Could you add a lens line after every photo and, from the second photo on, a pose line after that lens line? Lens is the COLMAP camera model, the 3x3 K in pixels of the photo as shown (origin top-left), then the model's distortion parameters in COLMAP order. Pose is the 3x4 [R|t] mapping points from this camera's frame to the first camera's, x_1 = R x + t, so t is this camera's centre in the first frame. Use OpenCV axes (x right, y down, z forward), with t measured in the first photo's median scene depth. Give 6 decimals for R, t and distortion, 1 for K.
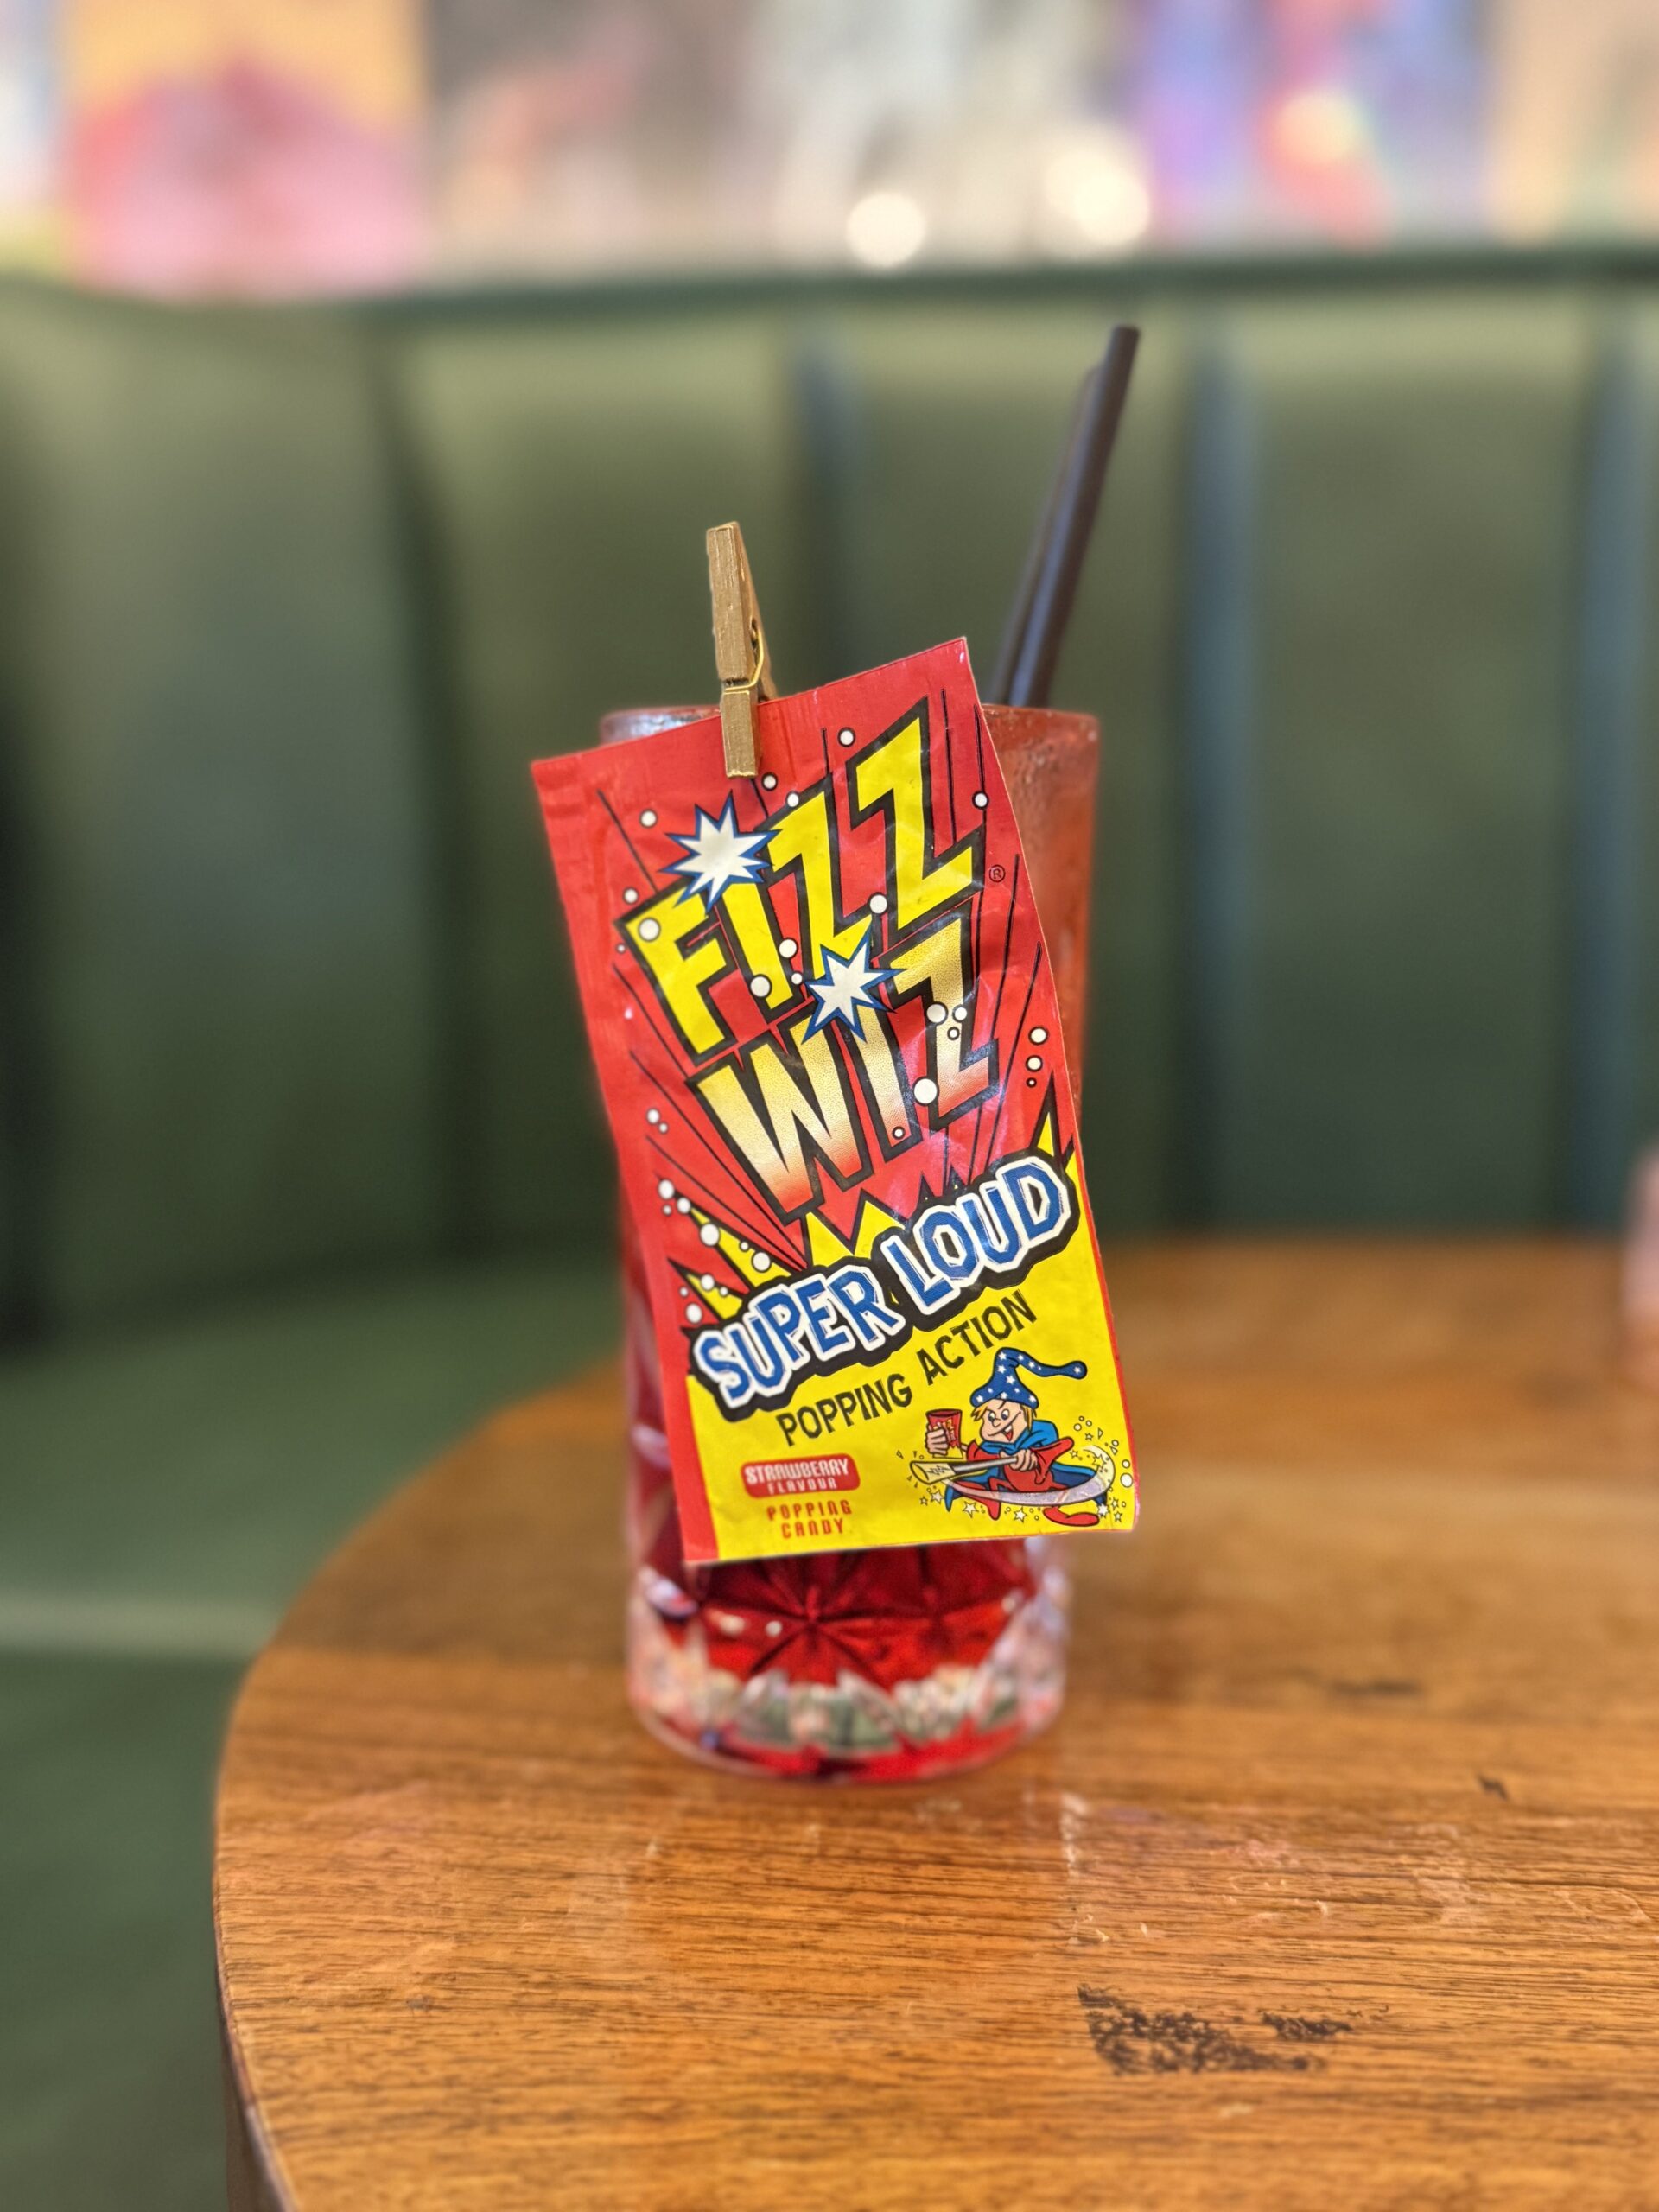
lens RADIAL K [[1815.1, 0, 829.5], [0, 1815.1, 1106.0], [0, 0, 1]] dist [-0.052338, -0.000321]
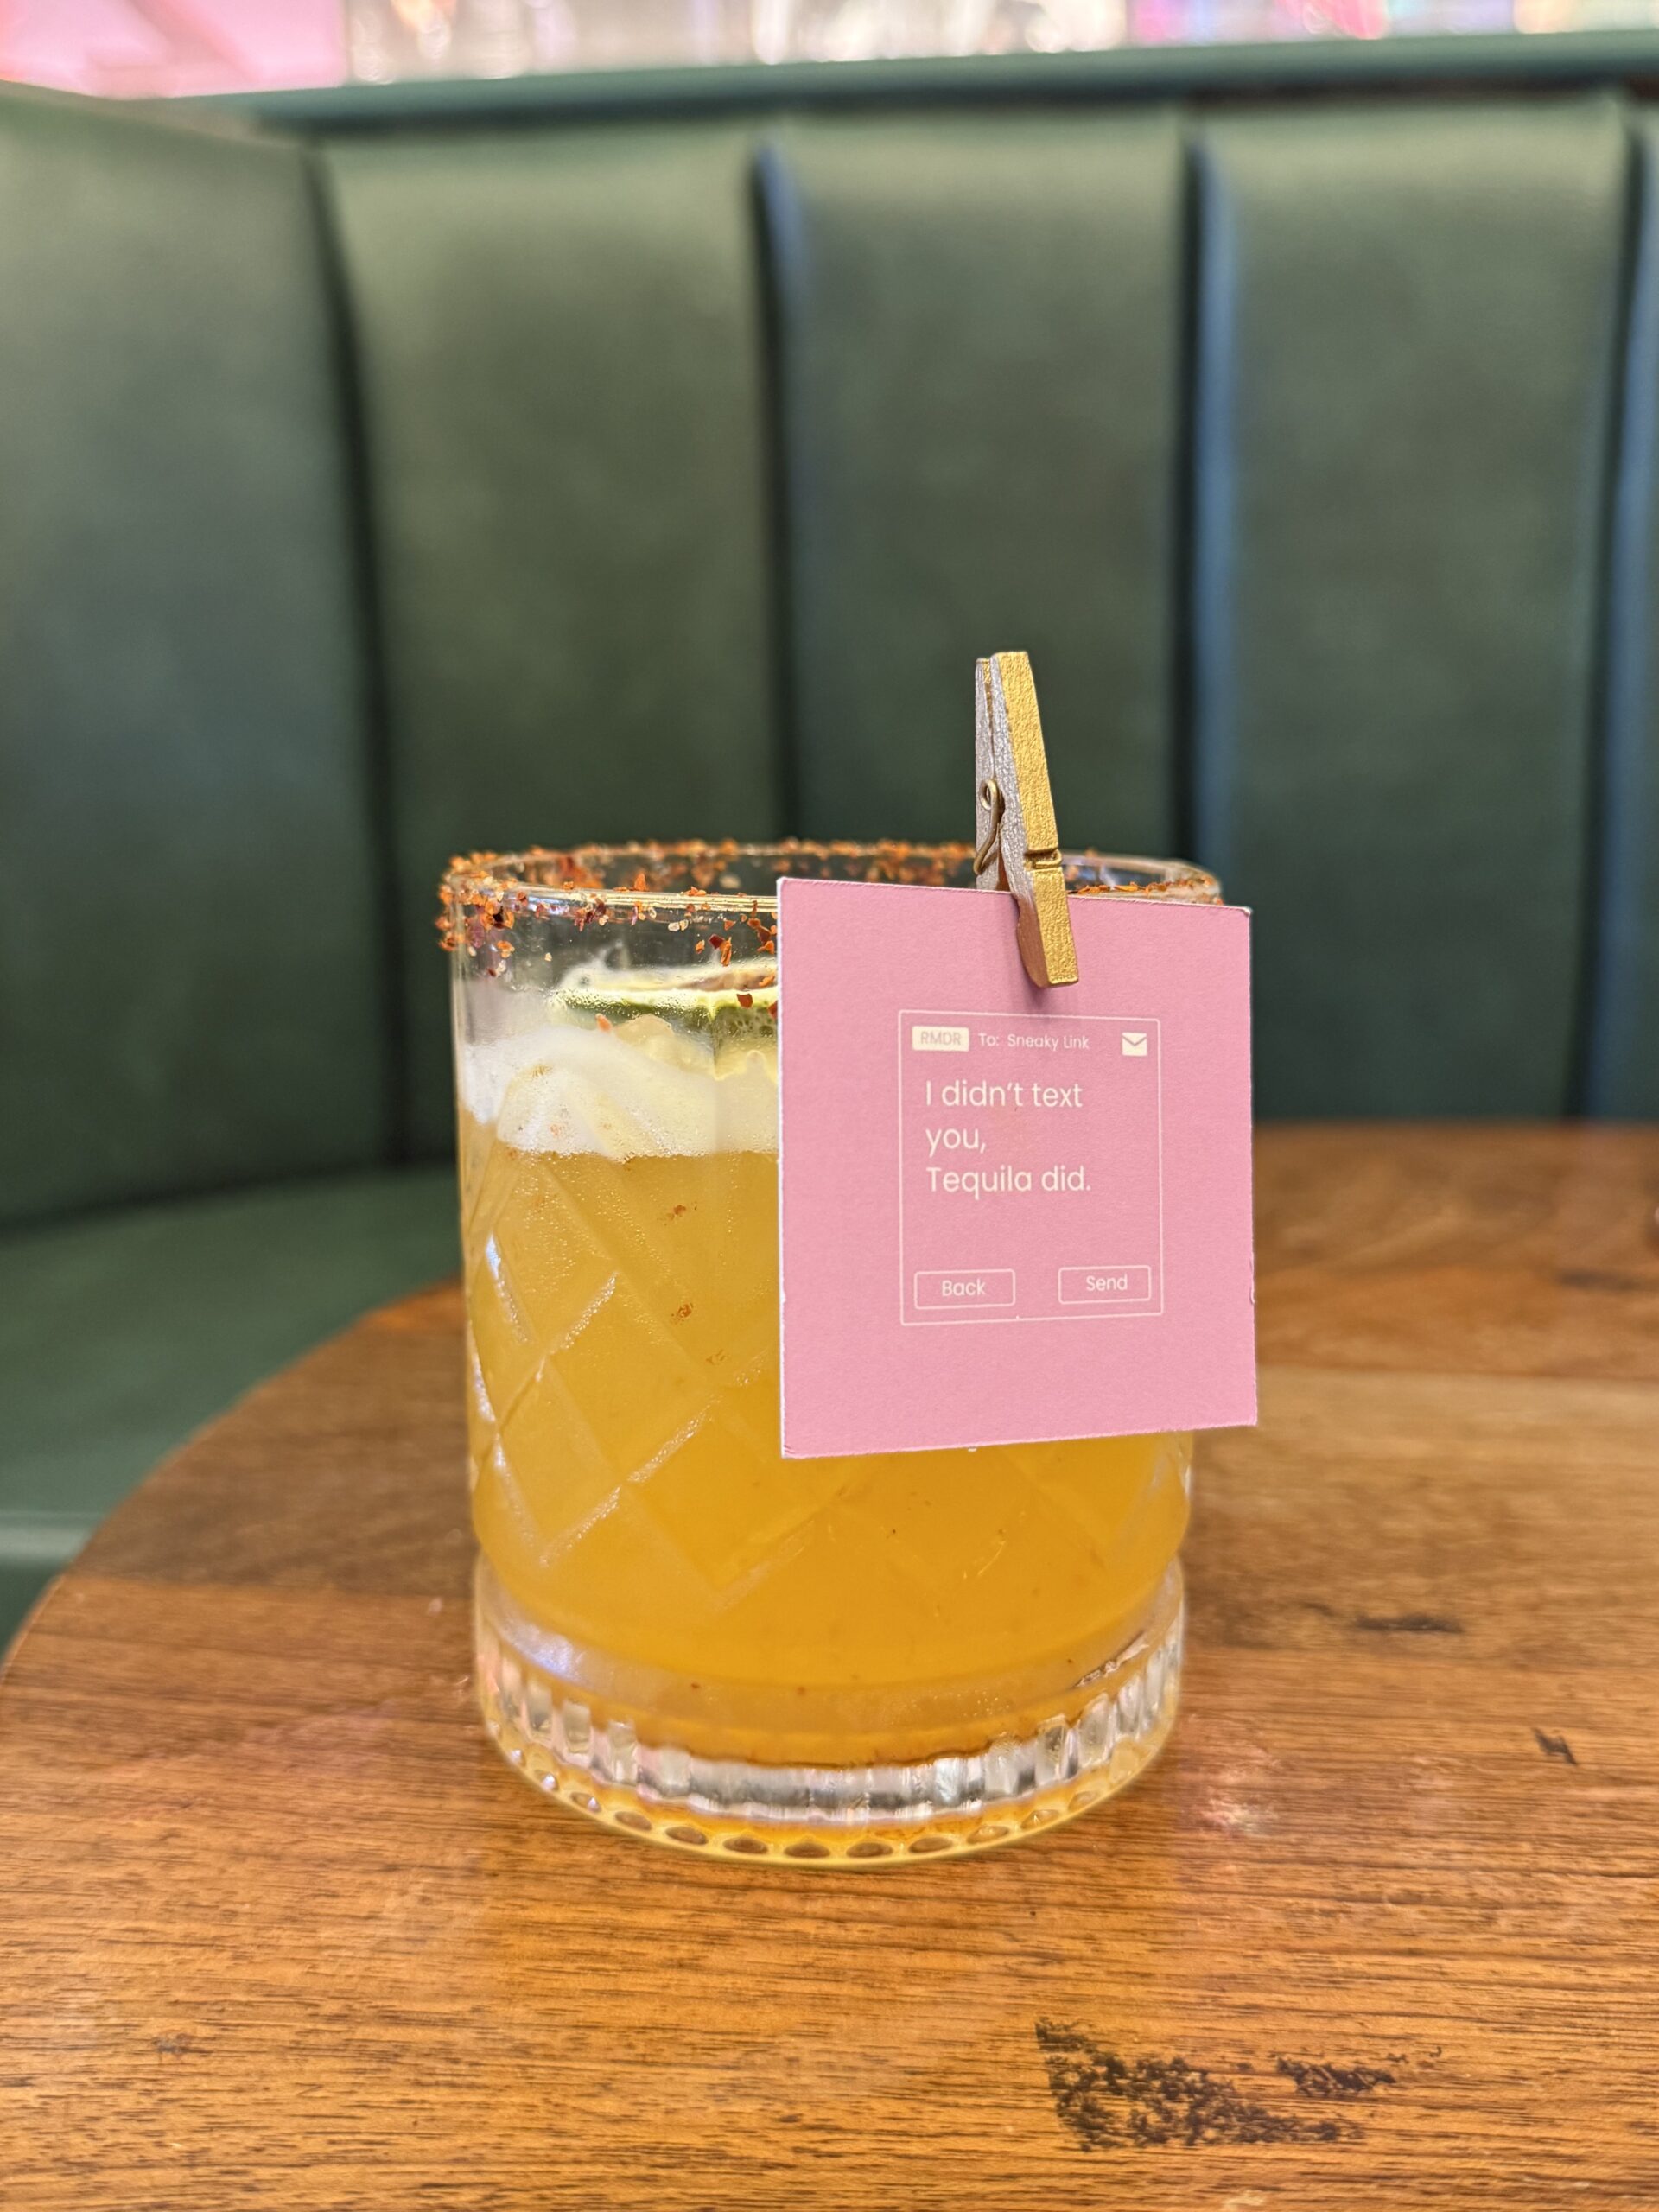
lens RADIAL K [[1815.1, 0, 829.5], [0, 1815.1, 1106.0], [0, 0, 1]] dist [-0.052338, -0.000321]
pose [[0.999957, 0.001152, 0.009181, 0.042522], [-0.001568, 0.998966, 0.045446, 0.065389], [-0.009119, -0.045458, 0.998925, 0.251022]]
